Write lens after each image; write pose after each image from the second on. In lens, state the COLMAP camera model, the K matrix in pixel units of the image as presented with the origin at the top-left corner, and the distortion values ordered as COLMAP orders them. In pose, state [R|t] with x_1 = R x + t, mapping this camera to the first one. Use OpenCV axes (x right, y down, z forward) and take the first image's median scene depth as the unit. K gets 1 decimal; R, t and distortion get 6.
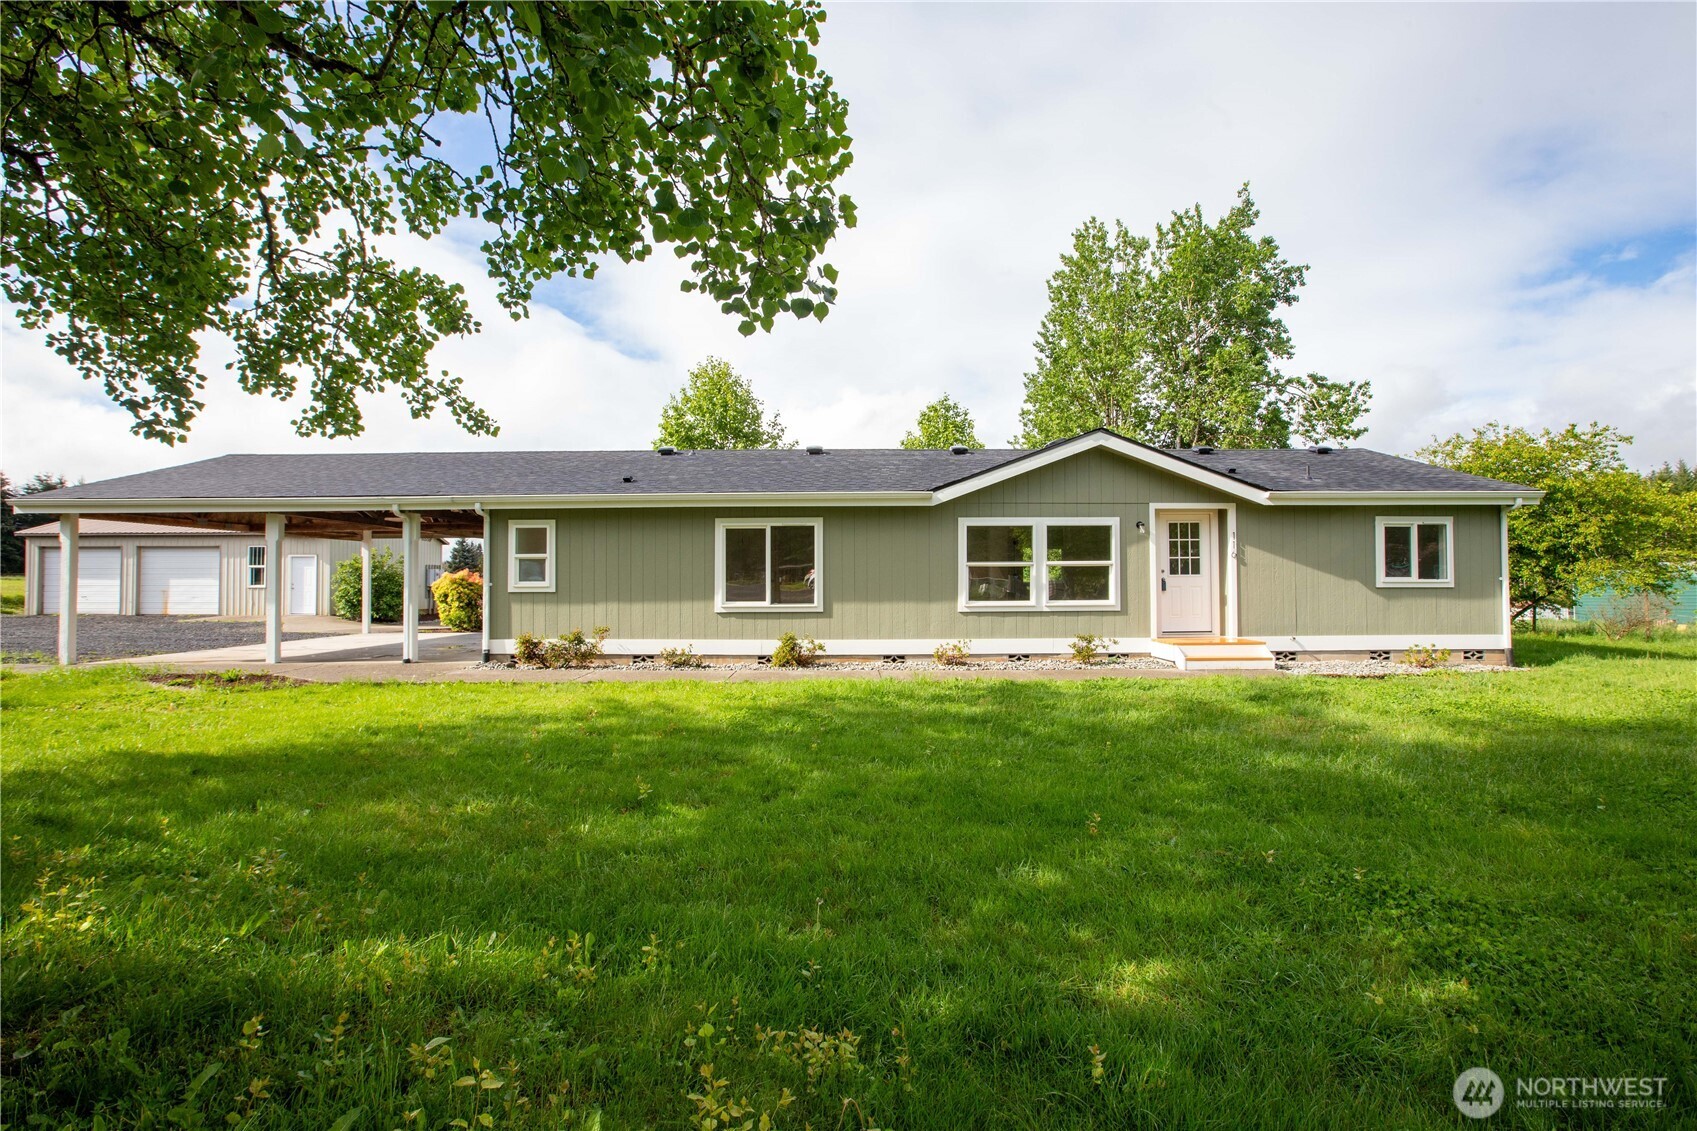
lens RADIAL K [[843.8, 0, 848.5], [0, 843.8, 565.5], [0, 0, 1]] dist [-0.043142, 0.000046]
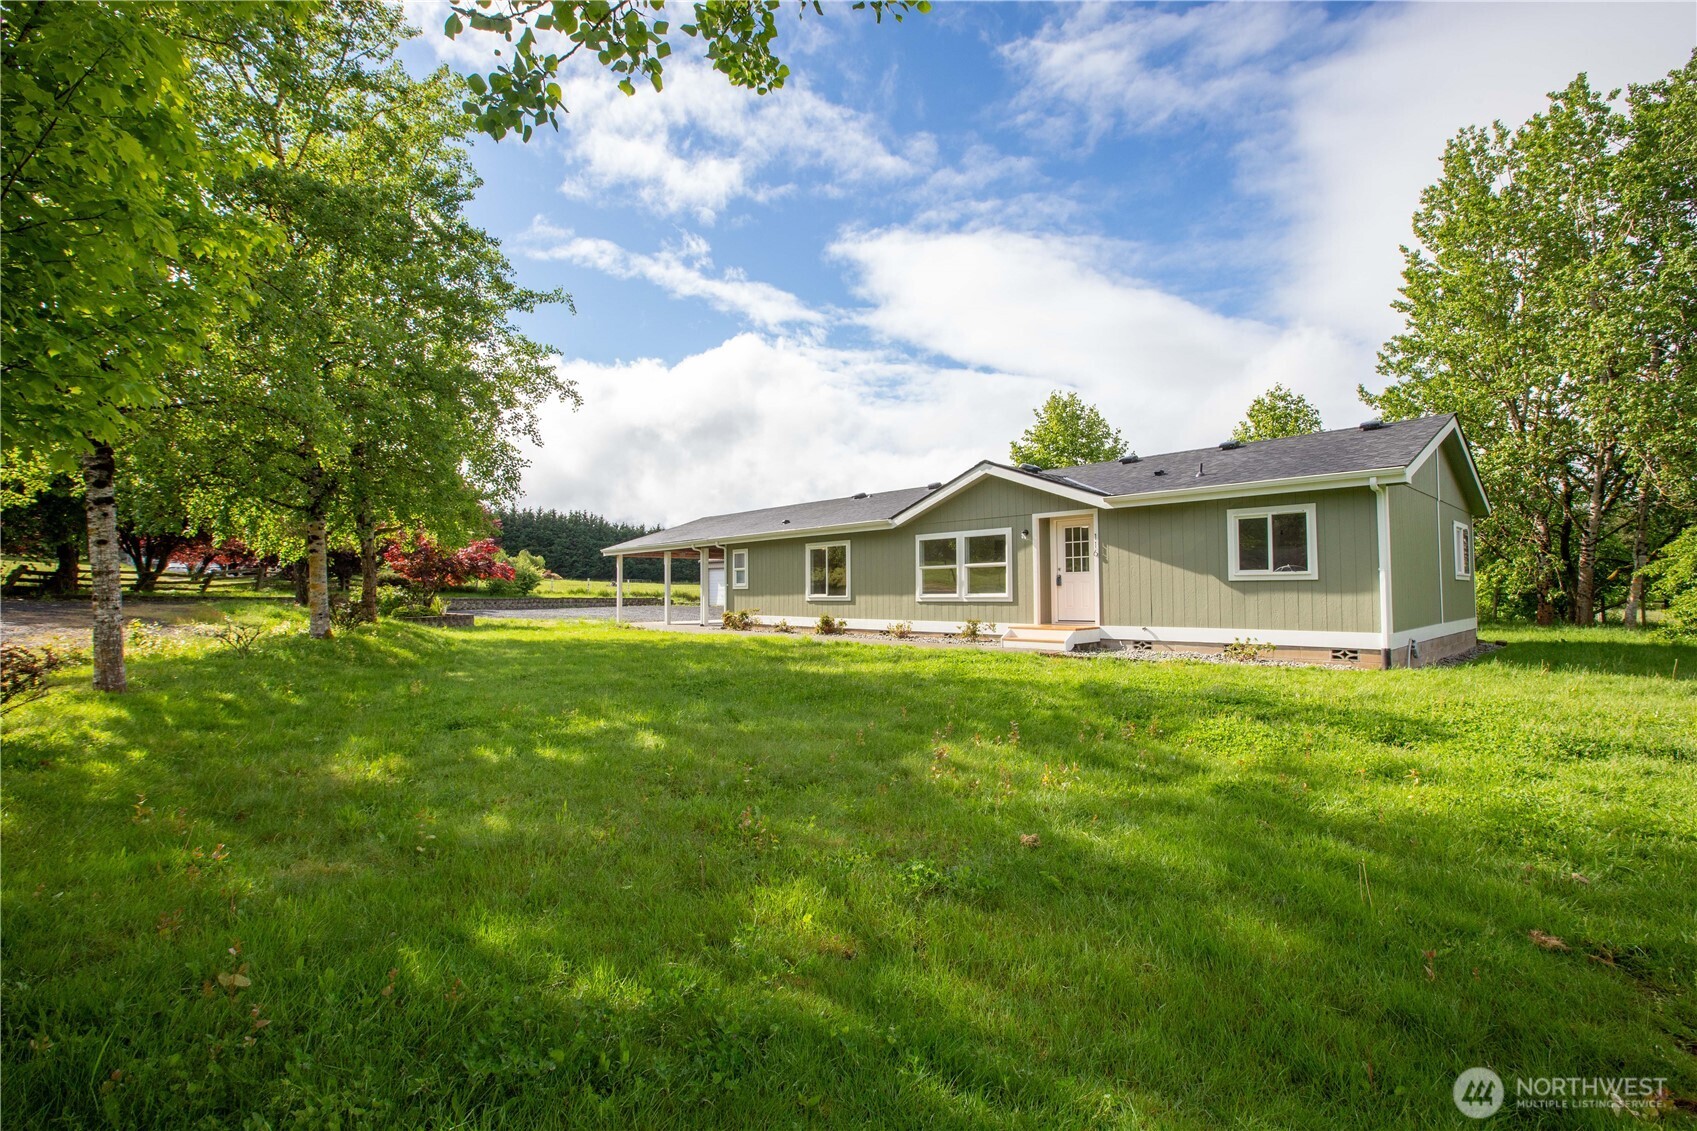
lens RADIAL K [[843.8, 0, 848.5], [0, 843.8, 565.5], [0, 0, 1]] dist [-0.043142, 0.000046]
pose [[0.638989, -0.024656, -0.768821, 1.127023], [0.034553, 0.999397, -0.003333, -0.004969], [0.768440, -0.024436, 0.639456, 0.000974]]
